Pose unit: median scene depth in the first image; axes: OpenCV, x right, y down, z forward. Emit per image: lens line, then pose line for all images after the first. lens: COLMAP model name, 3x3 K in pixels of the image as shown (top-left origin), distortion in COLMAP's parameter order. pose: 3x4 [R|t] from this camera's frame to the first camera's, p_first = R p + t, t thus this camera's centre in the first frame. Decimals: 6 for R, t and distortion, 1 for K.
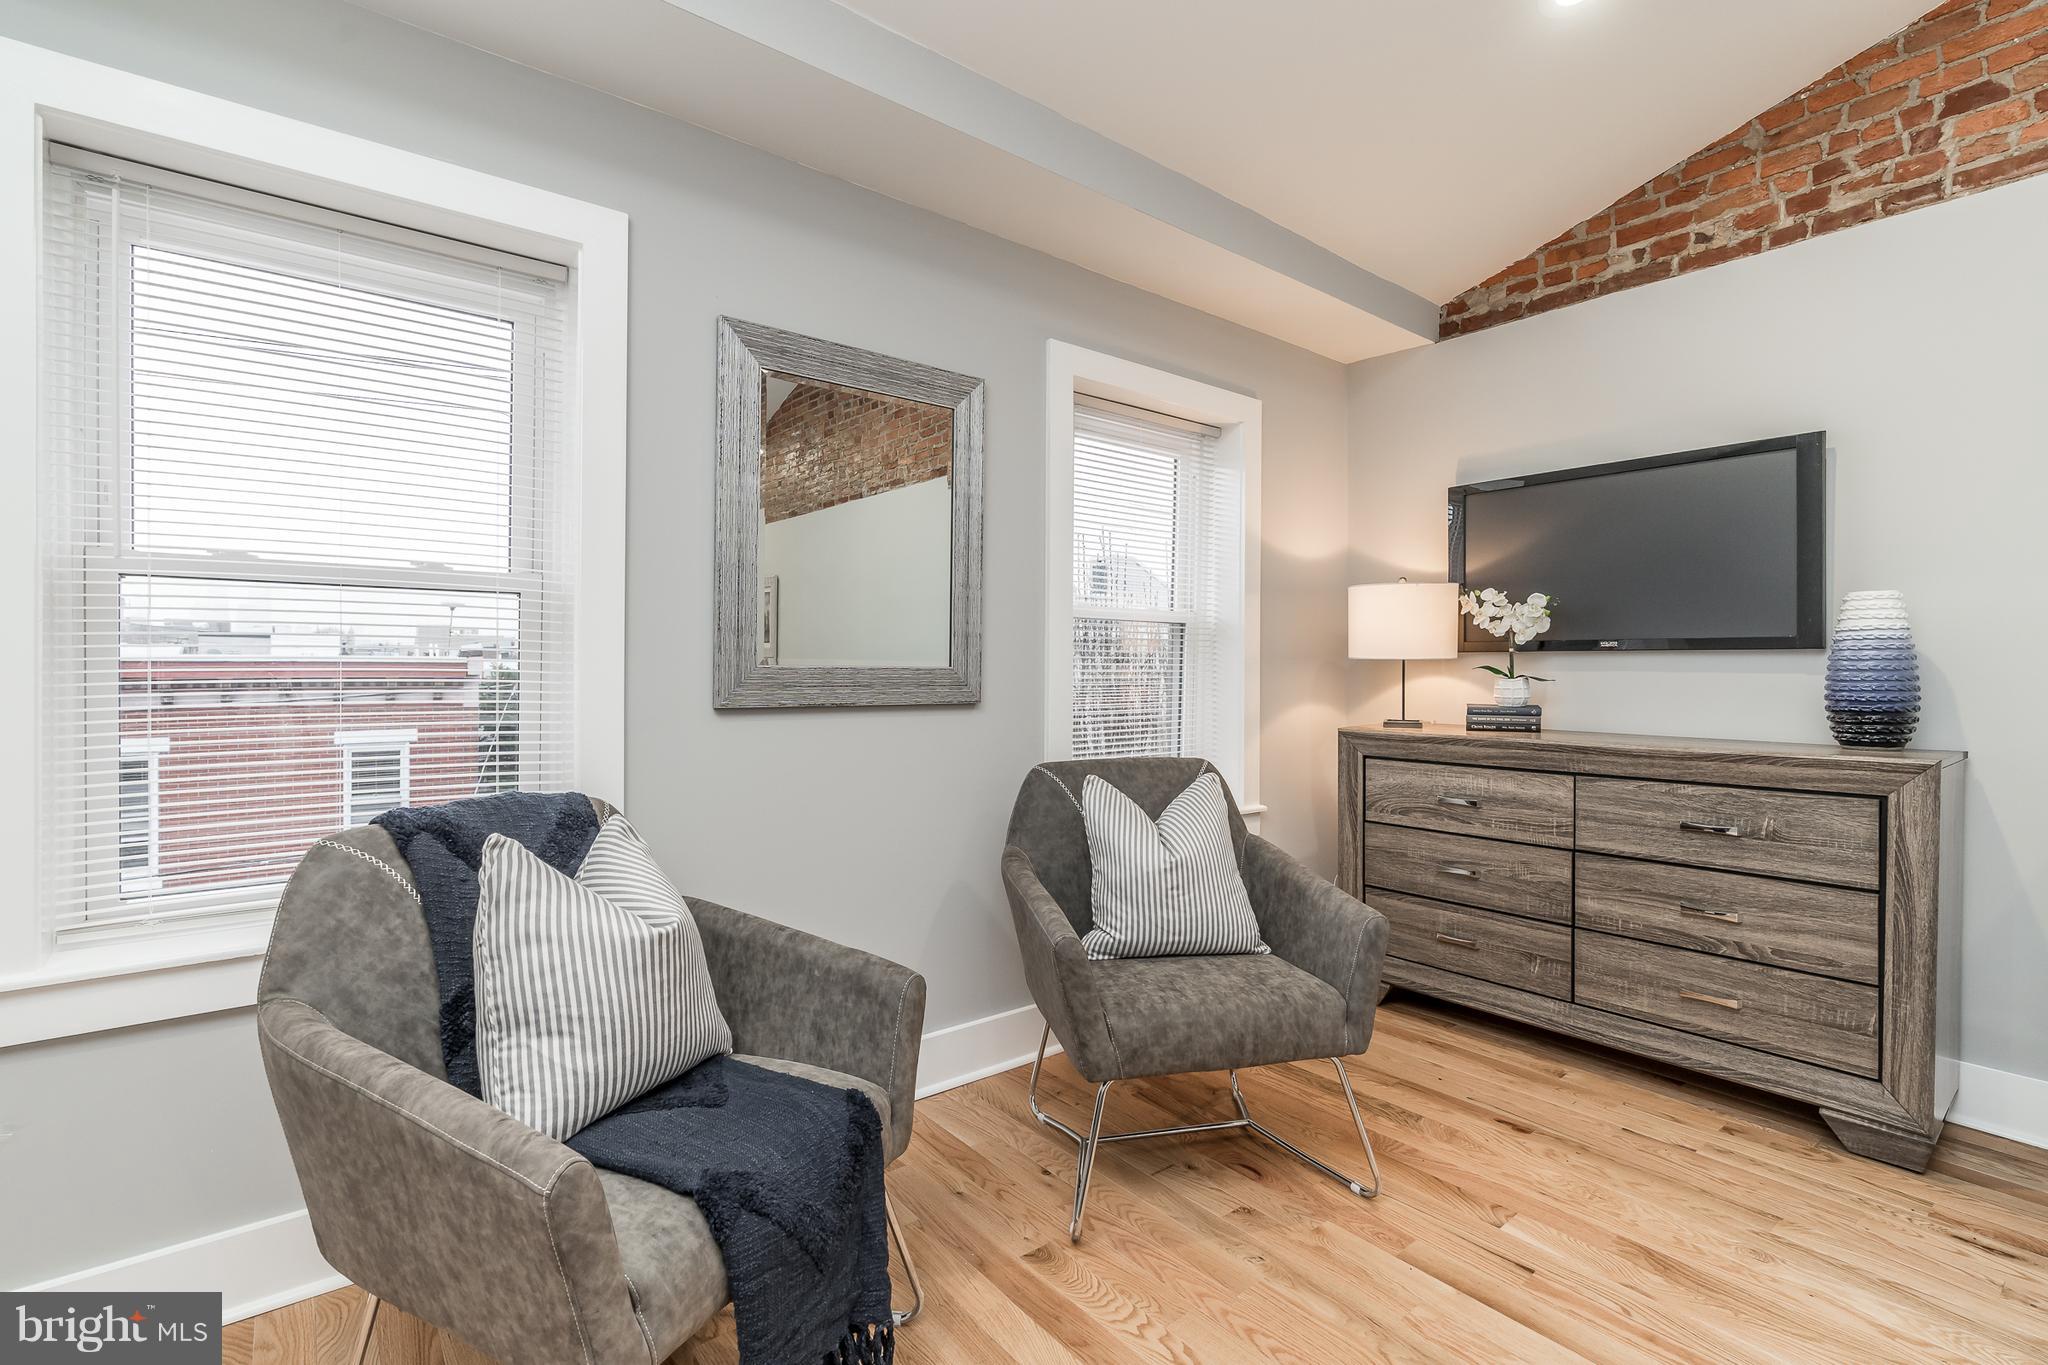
lens RADIAL K [[932.9, 0, 1027.9], [0, 932.9, 672.6], [0, 0, 1]] dist [-0.003695, 0.001359]
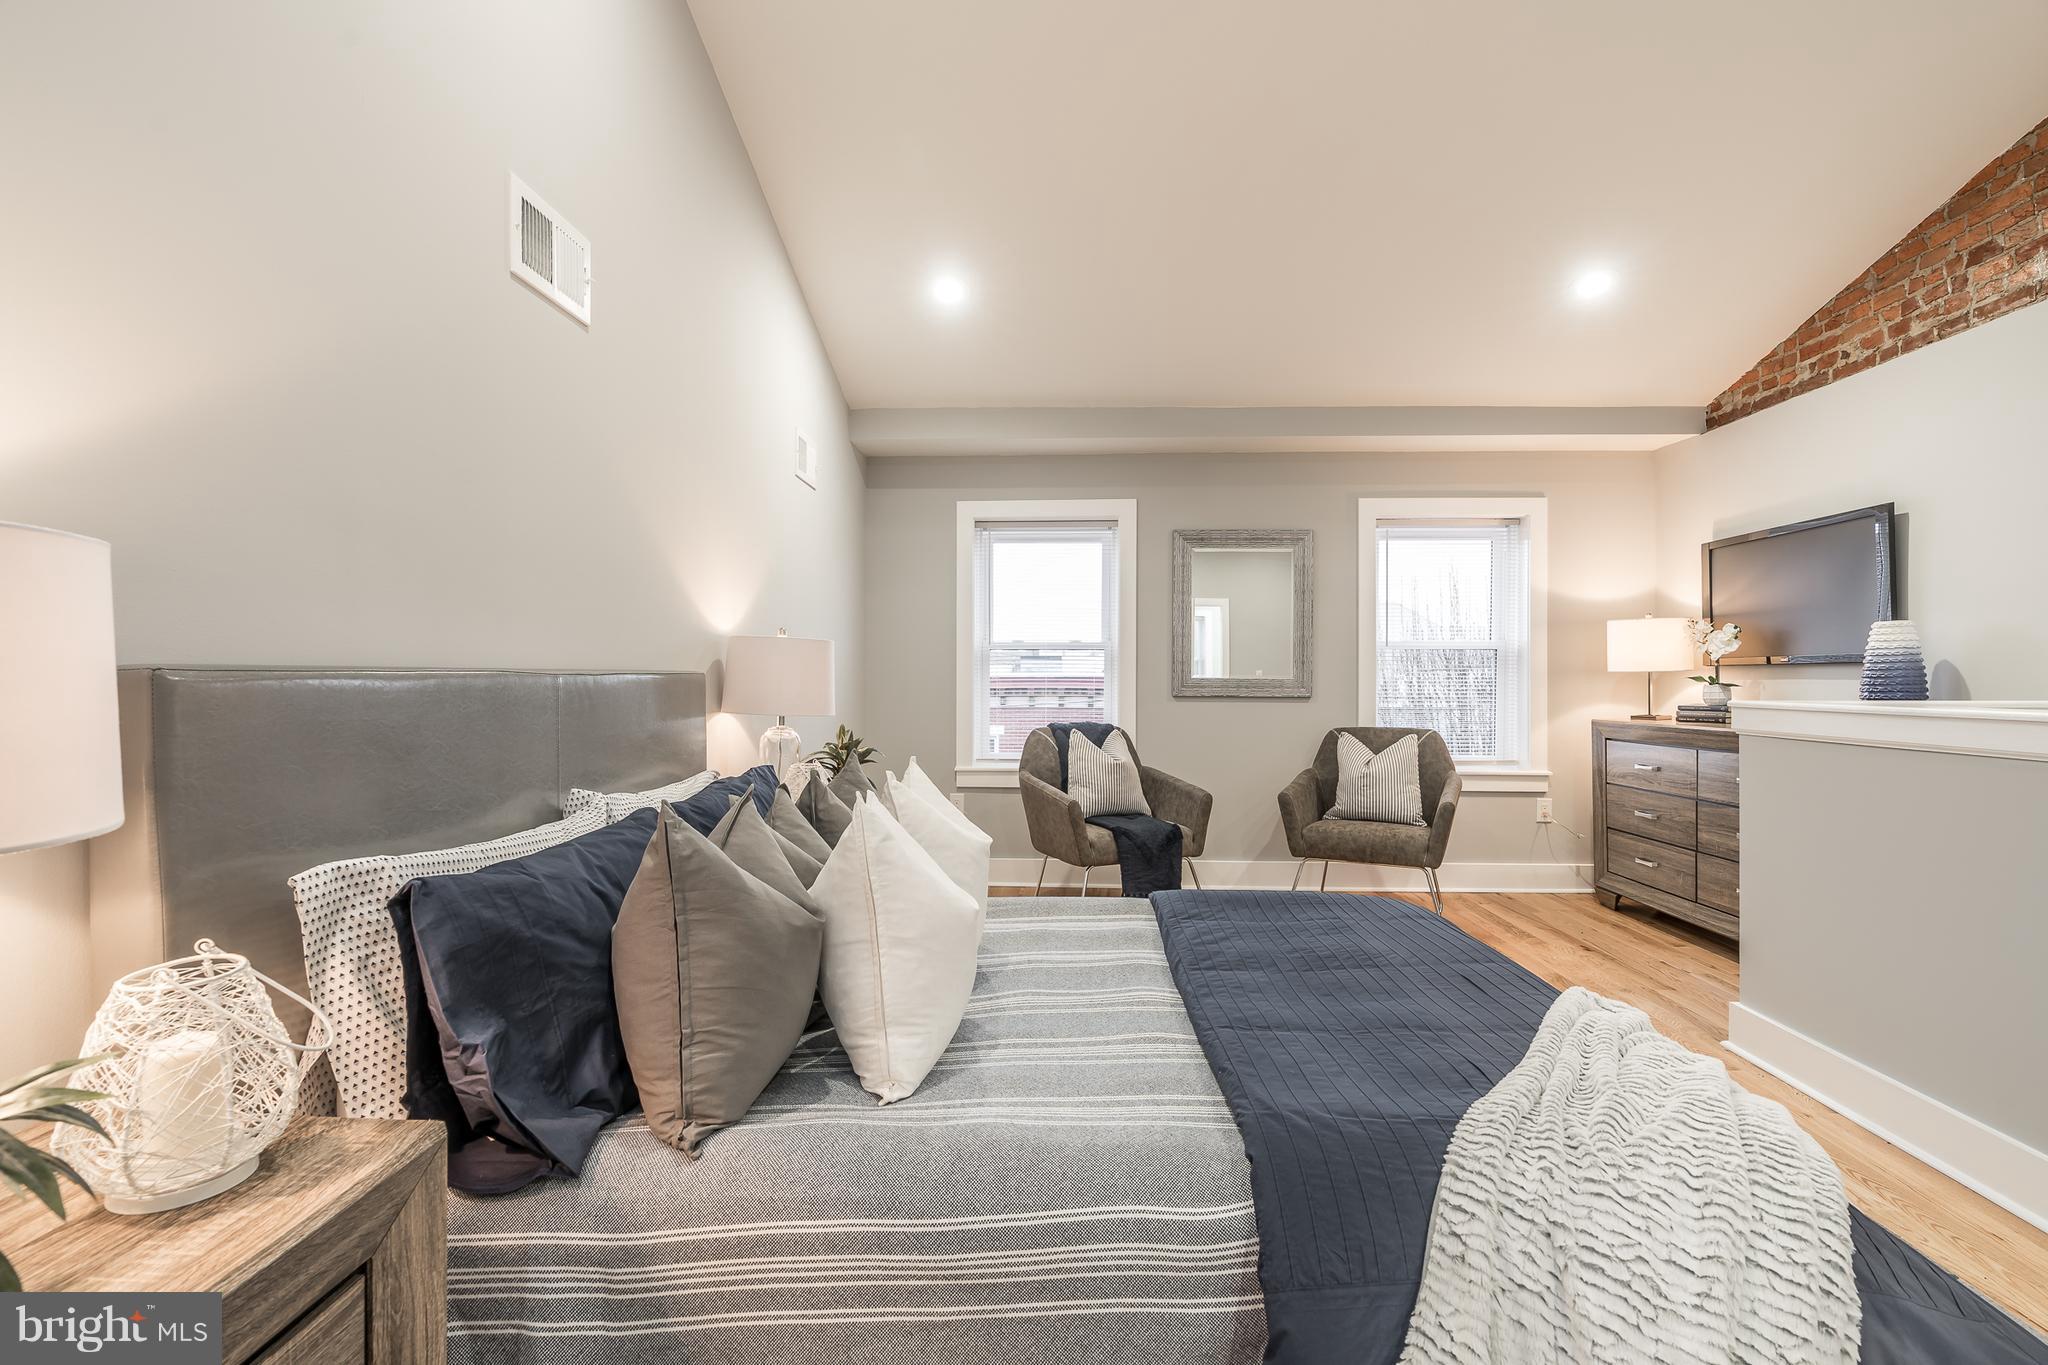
lens RADIAL K [[932.9, 0, 1027.9], [0, 932.9, 672.6], [0, 0, 1]] dist [-0.003695, 0.001359]
pose [[0.749239, -0.008472, -0.662246, 0.769138], [-0.001777, 0.999889, -0.014801, 0.011570], [0.662298, 0.012266, 0.749140, -0.816825]]
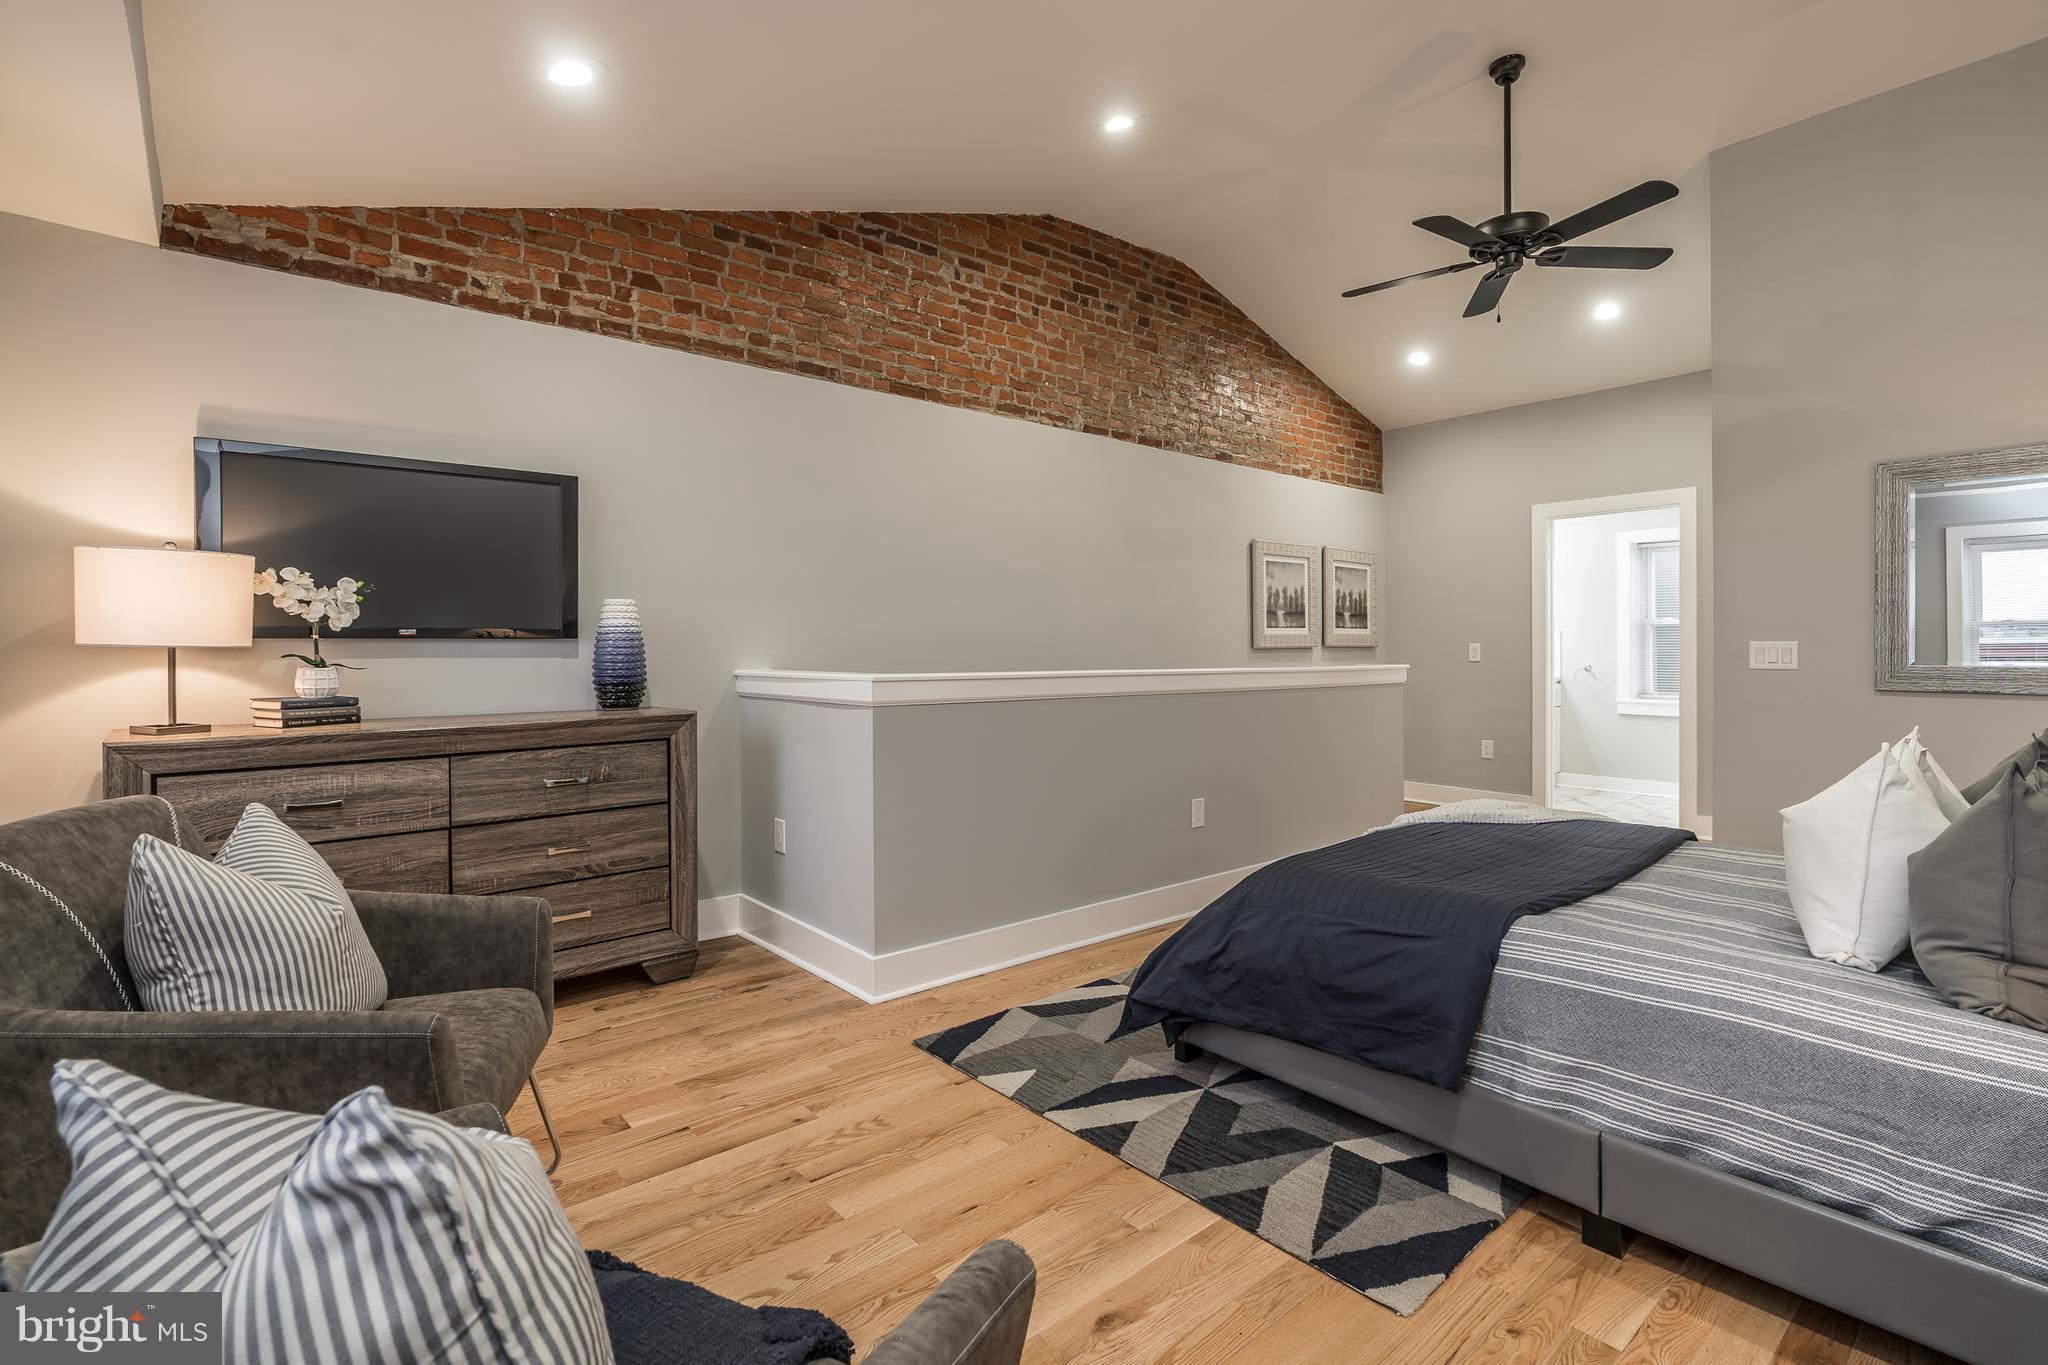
lens RADIAL K [[952.4, 0, 1032.6], [0, 952.4, 644.2], [0, 0, 1]] dist [0.001046, 0.001542]
pose [[-0.032280, -0.001586, 0.999478, -0.516350], [0.010049, 0.999948, 0.001911, -0.012956], [-0.999428, 0.010106, -0.032263, 0.371349]]
